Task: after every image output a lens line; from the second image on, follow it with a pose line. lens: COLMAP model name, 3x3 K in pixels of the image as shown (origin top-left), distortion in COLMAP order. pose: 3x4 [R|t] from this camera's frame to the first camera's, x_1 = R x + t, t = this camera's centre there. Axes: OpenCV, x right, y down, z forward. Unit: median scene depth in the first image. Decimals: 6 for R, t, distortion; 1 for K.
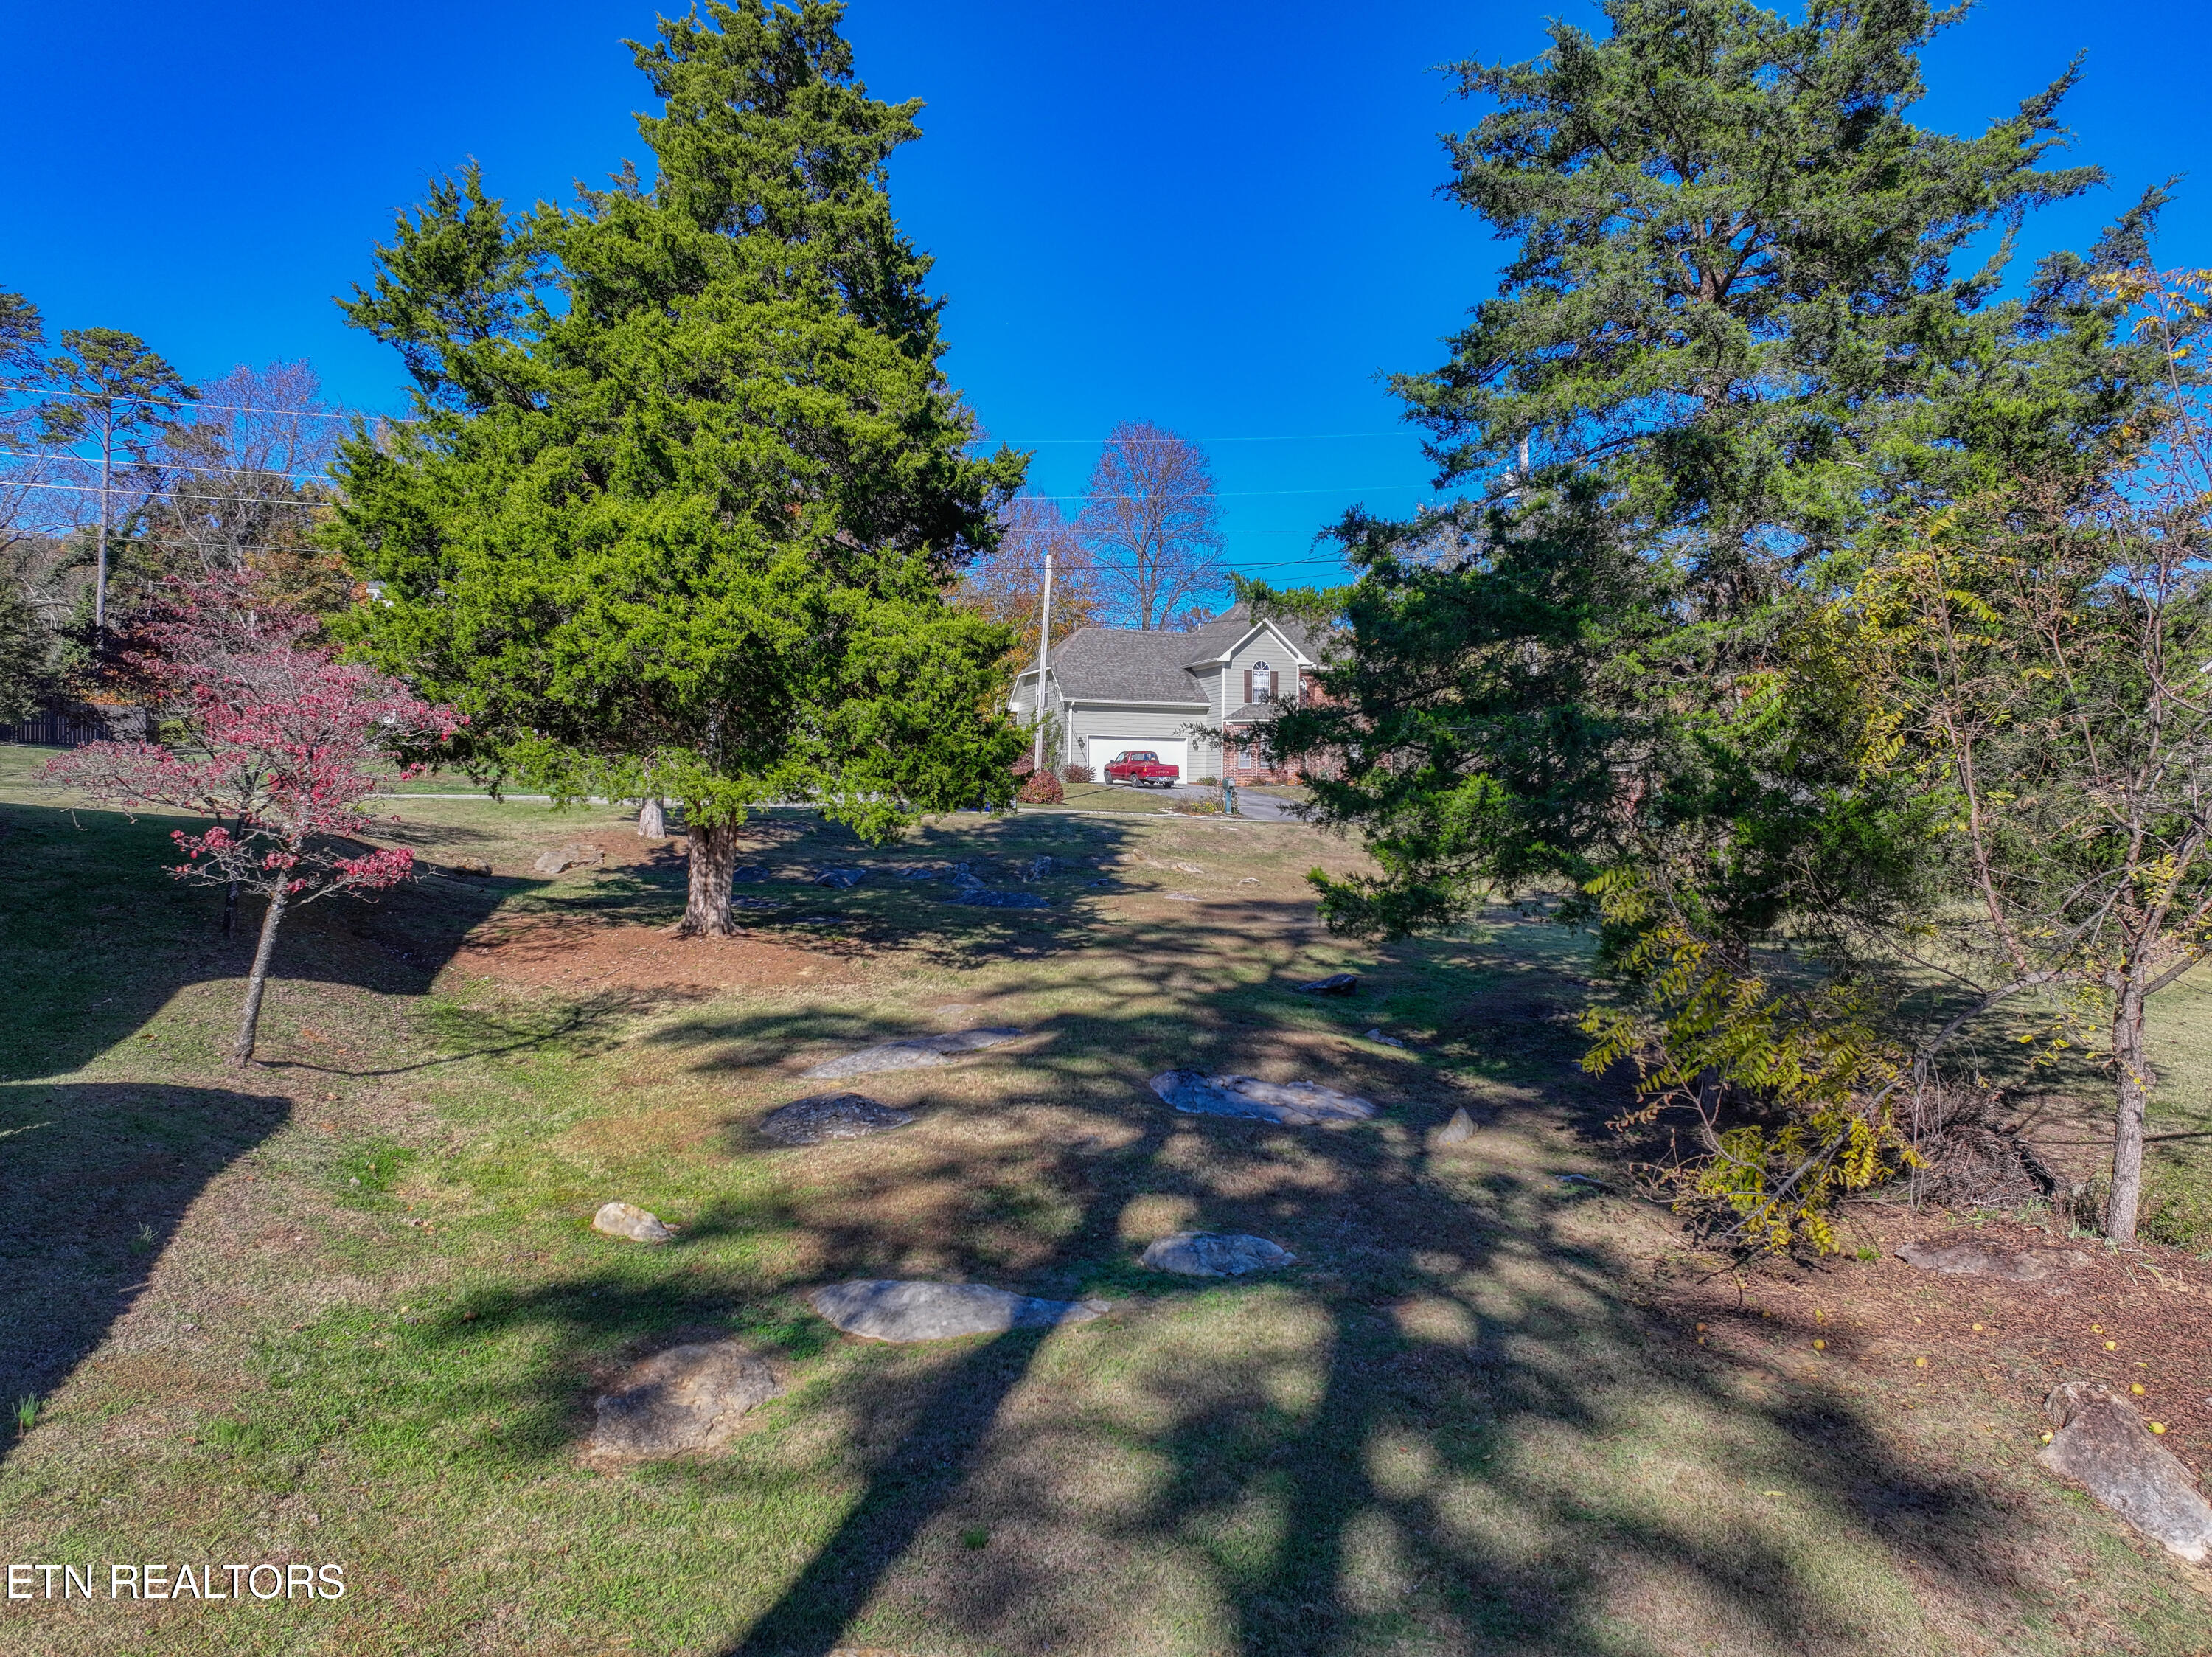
lens RADIAL K [[1569.5, 0, 1115.4], [0, 1569.5, 825.1], [0, 0, 1]] dist [0.009593, 0.005504]
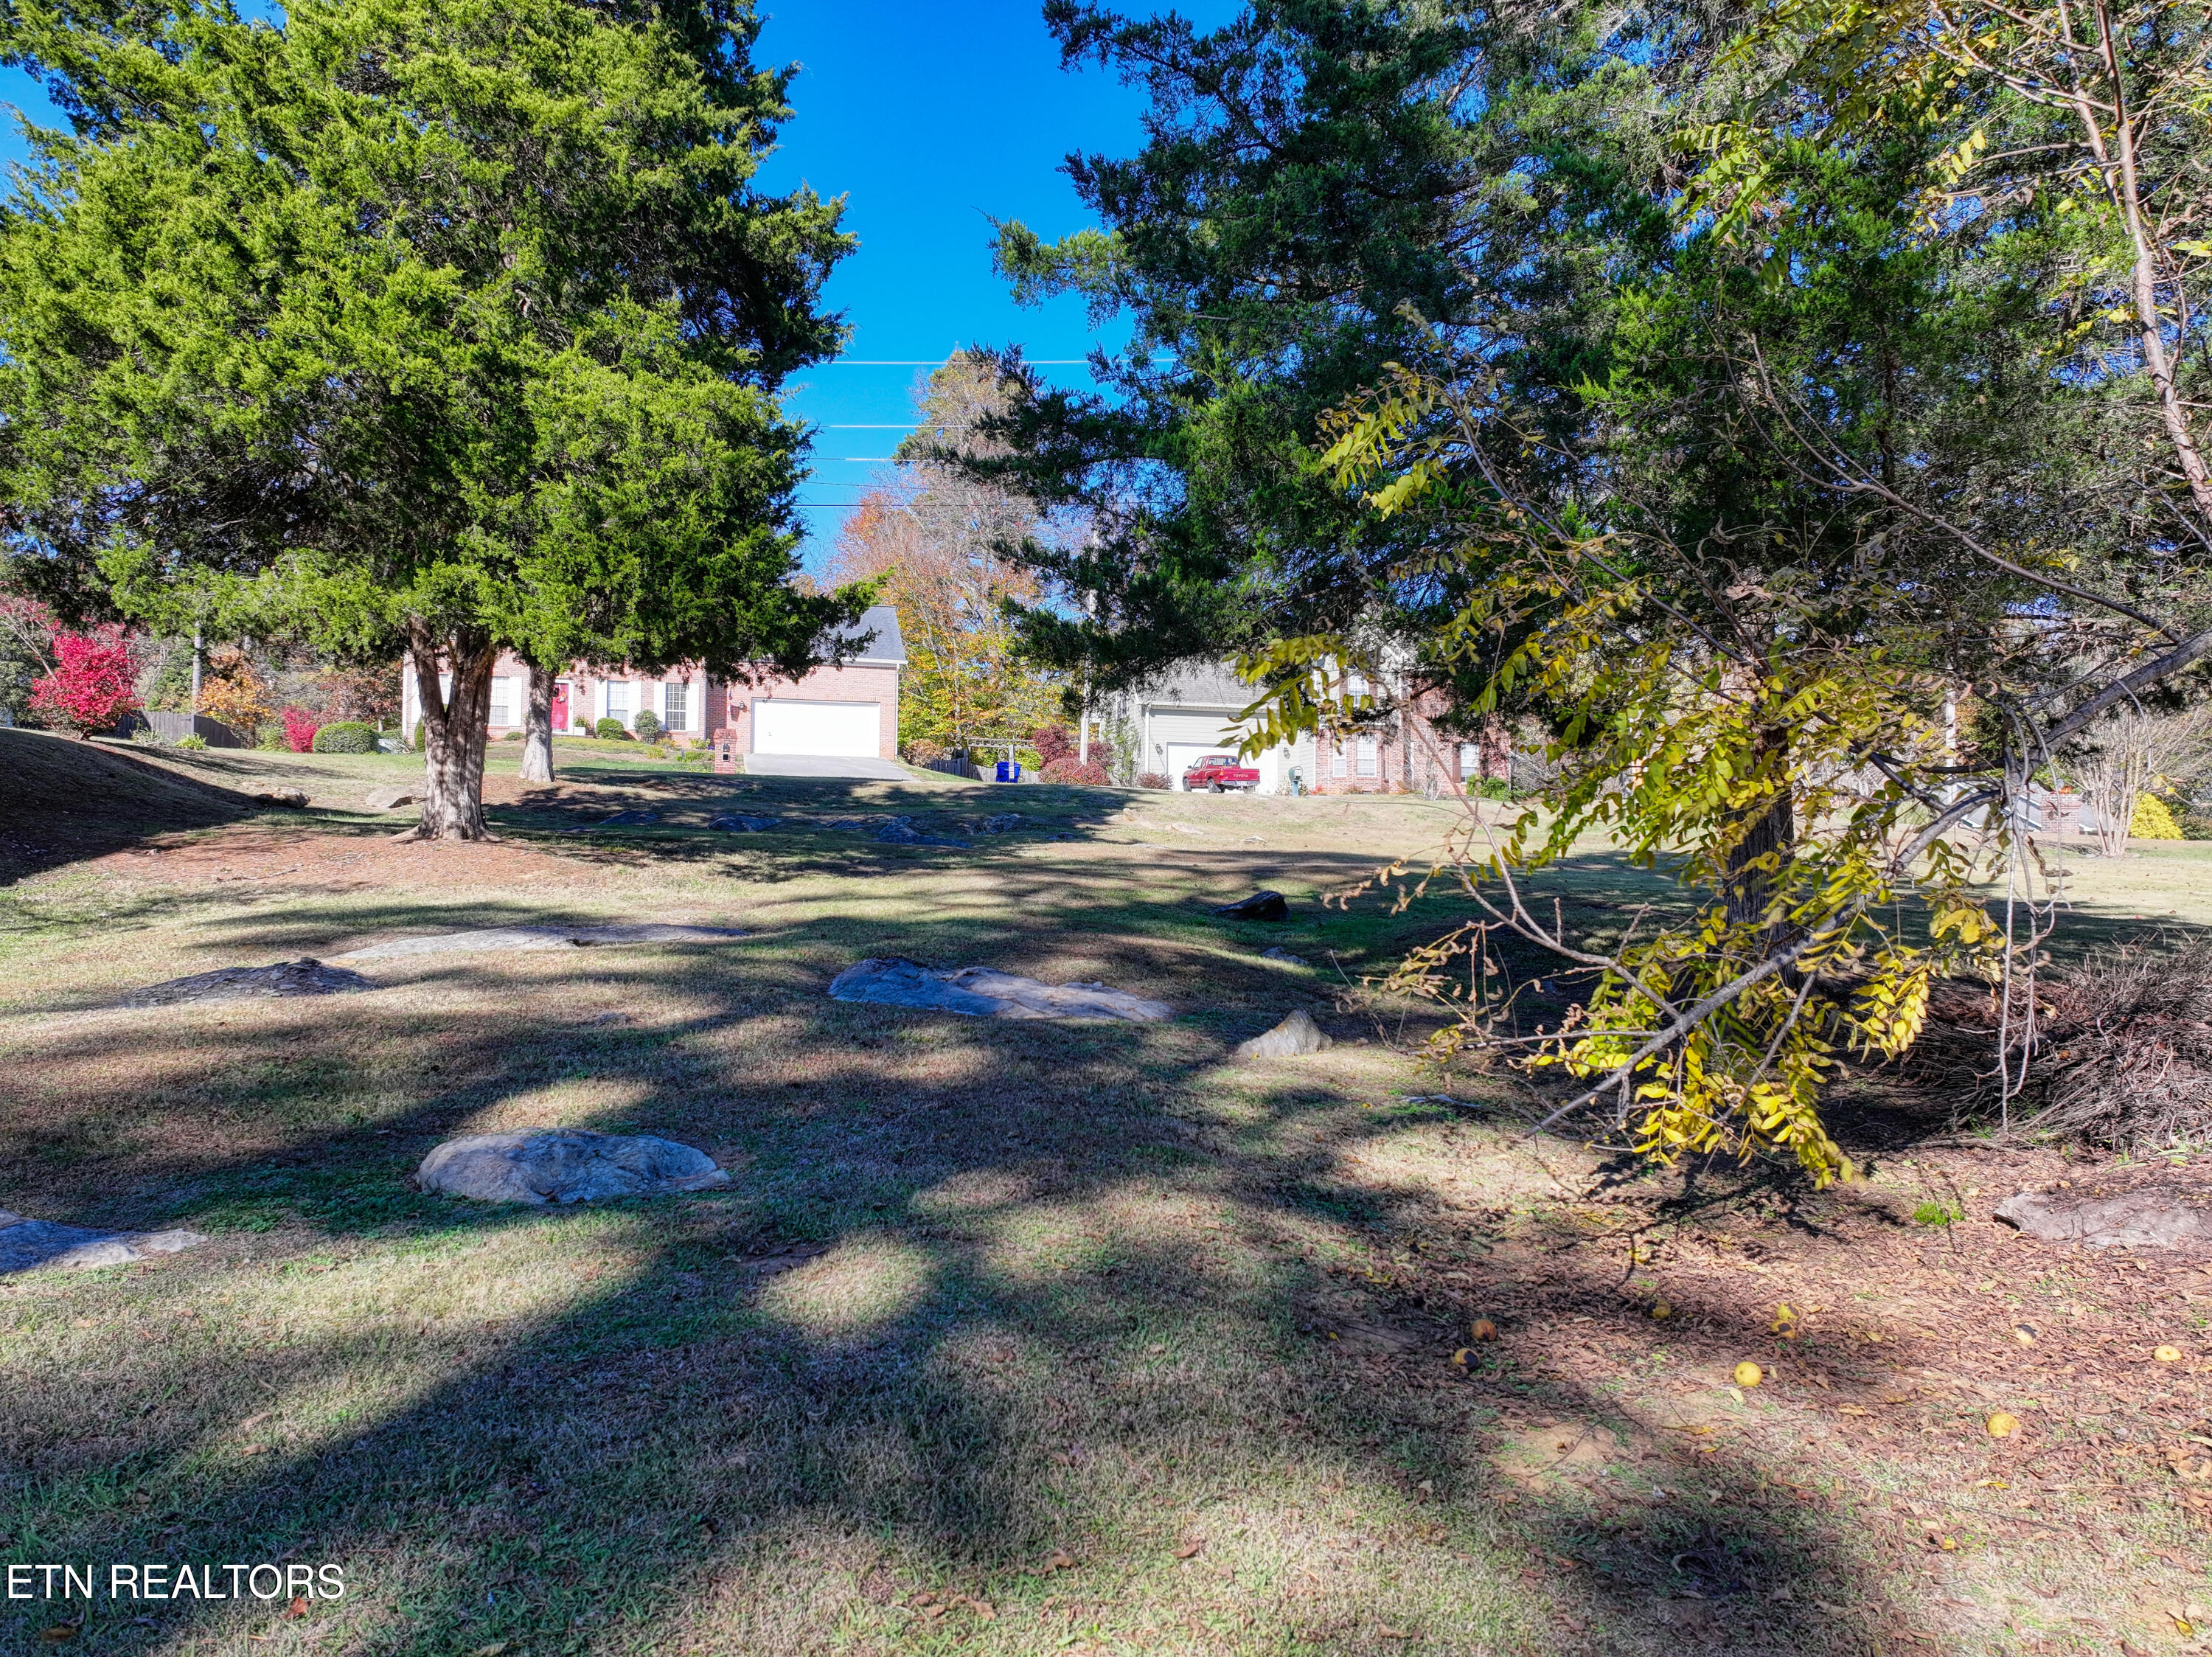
lens RADIAL K [[1569.5, 0, 1110.2], [0, 1569.5, 832.6], [0, 0, 1]] dist [0.009593, 0.005504]
pose [[0.994098, -0.002061, -0.108470, 0.203503], [-0.001988, 0.999306, -0.037208, 0.127493], [0.108472, 0.037204, 0.993403, 0.355476]]
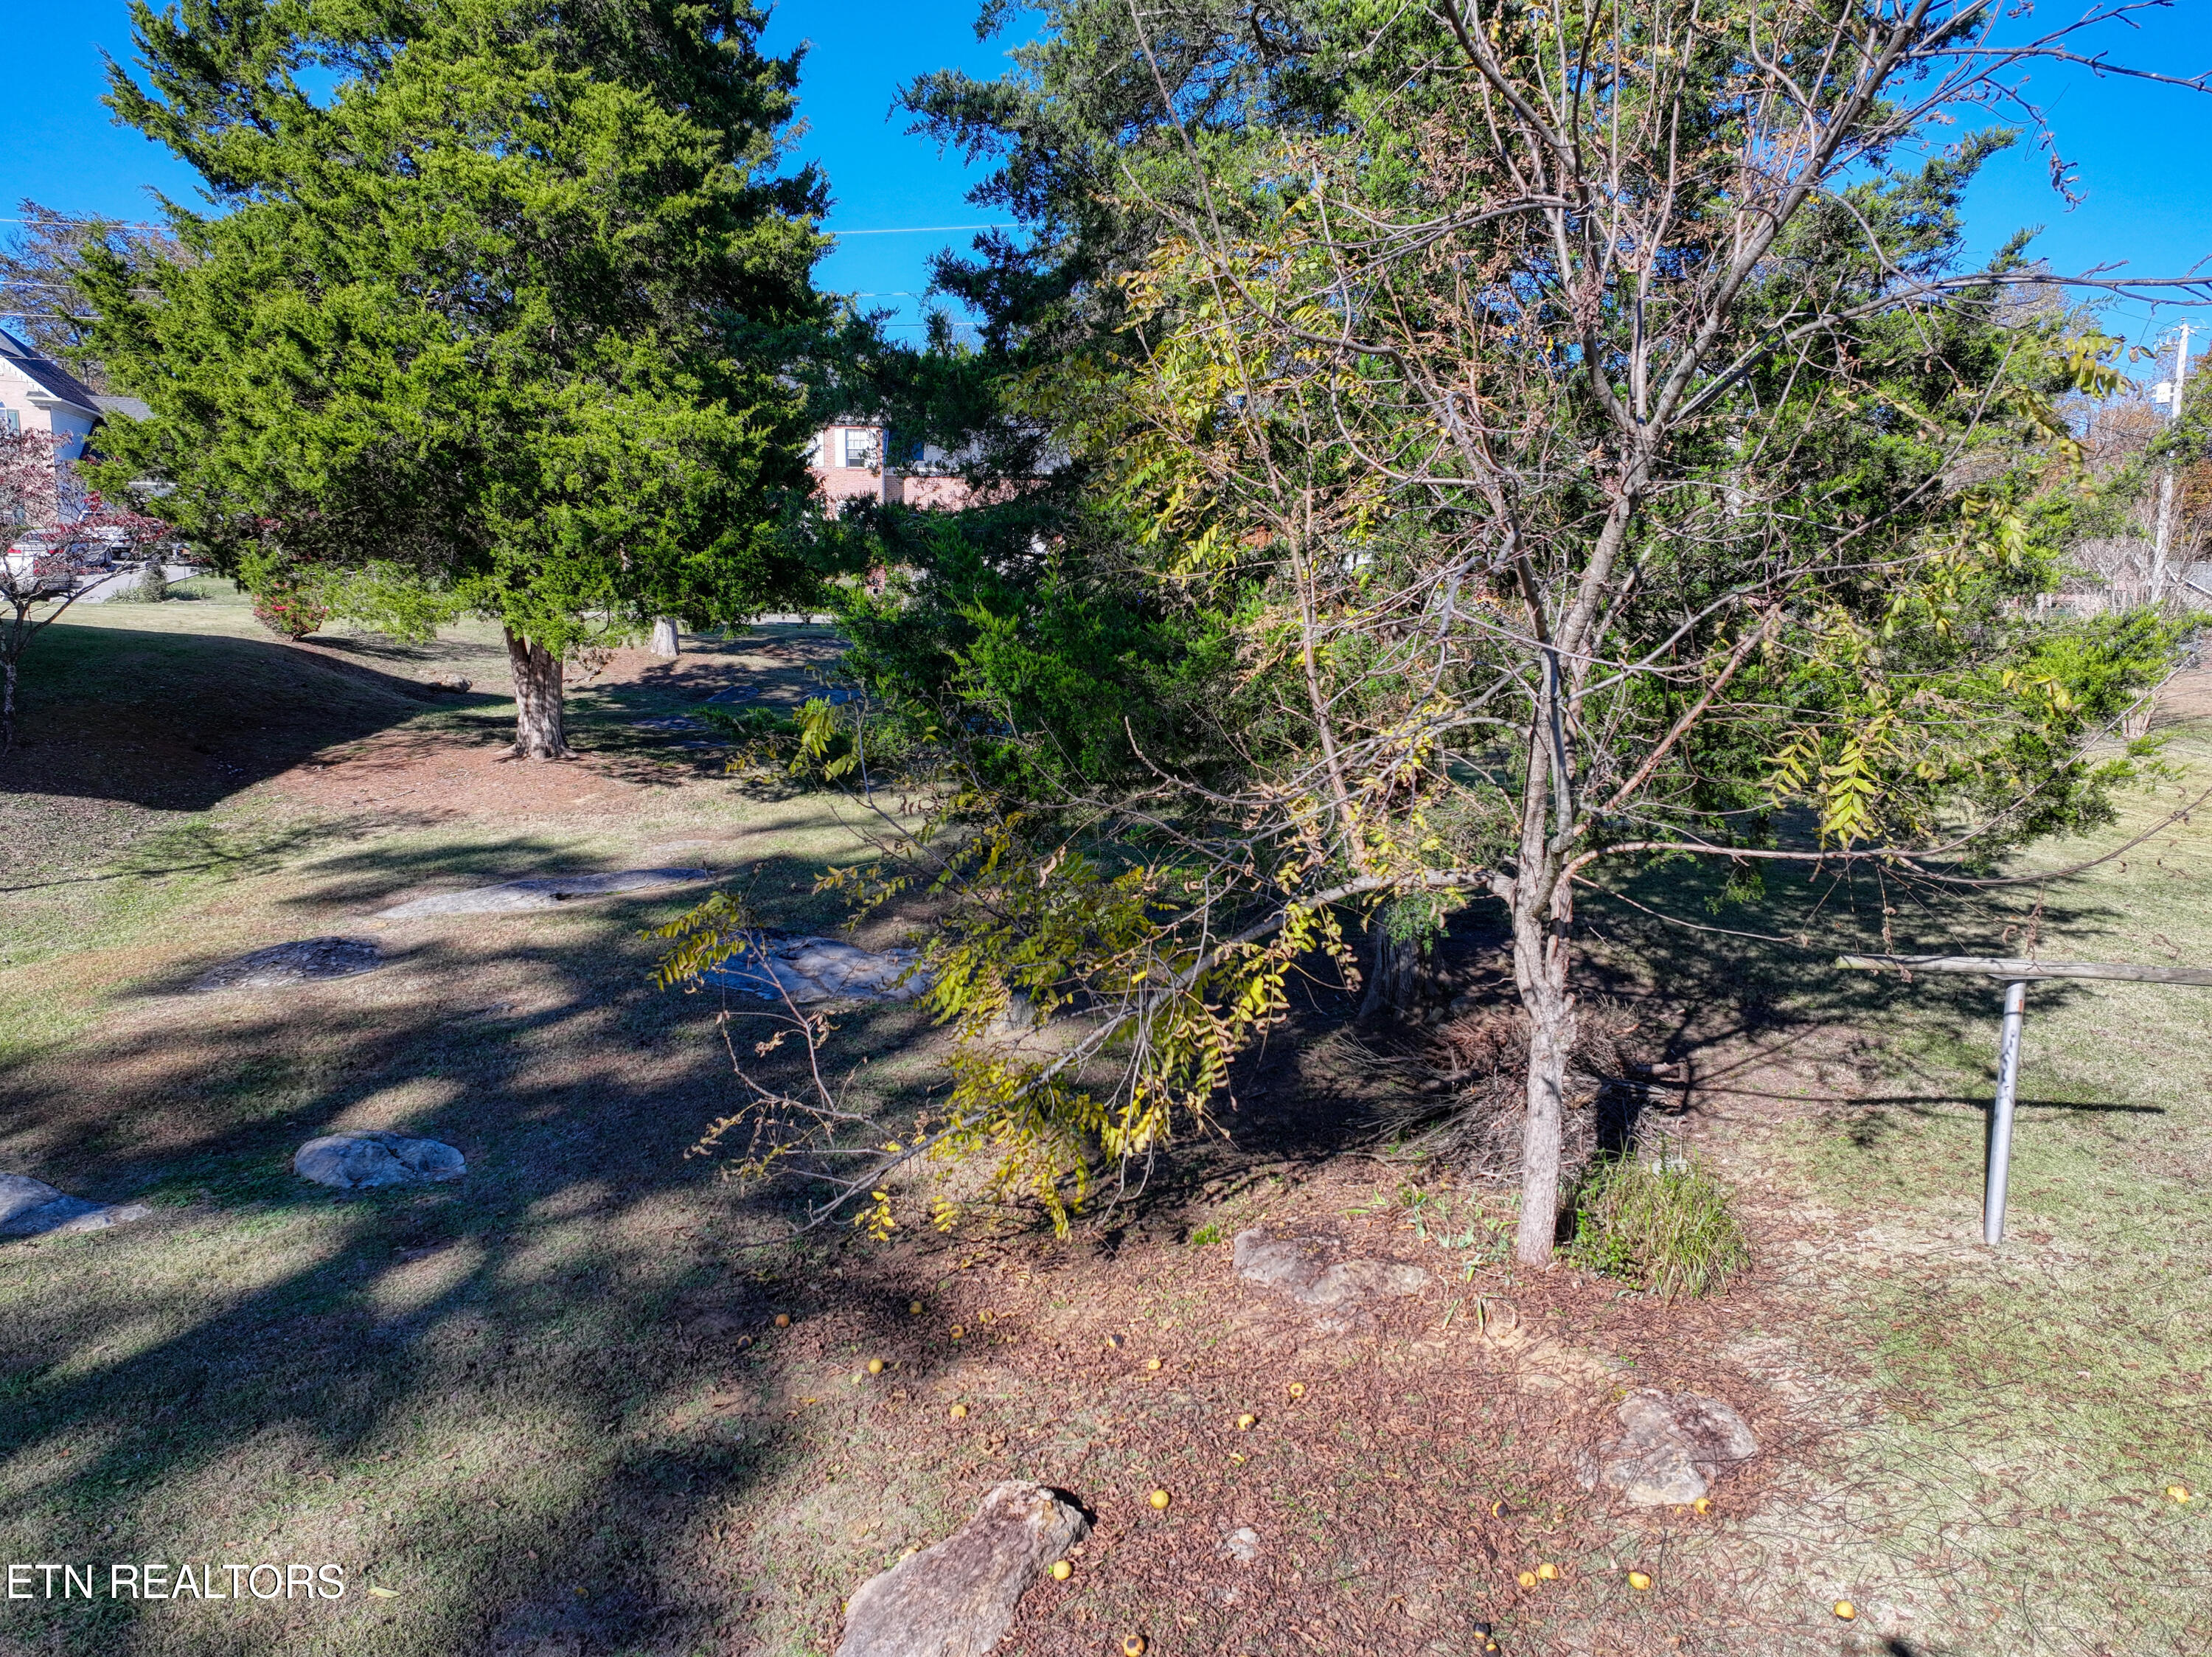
lens RADIAL K [[1569.5, 0, 1101.2], [0, 1569.5, 837.5], [0, 0, 1]] dist [0.009593, 0.005504]
pose [[0.961722, 0.038638, -0.271289, 0.462758], [-0.004409, 0.992063, 0.125662, -0.006161], [0.273991, -0.119656, 0.954259, 0.219885]]
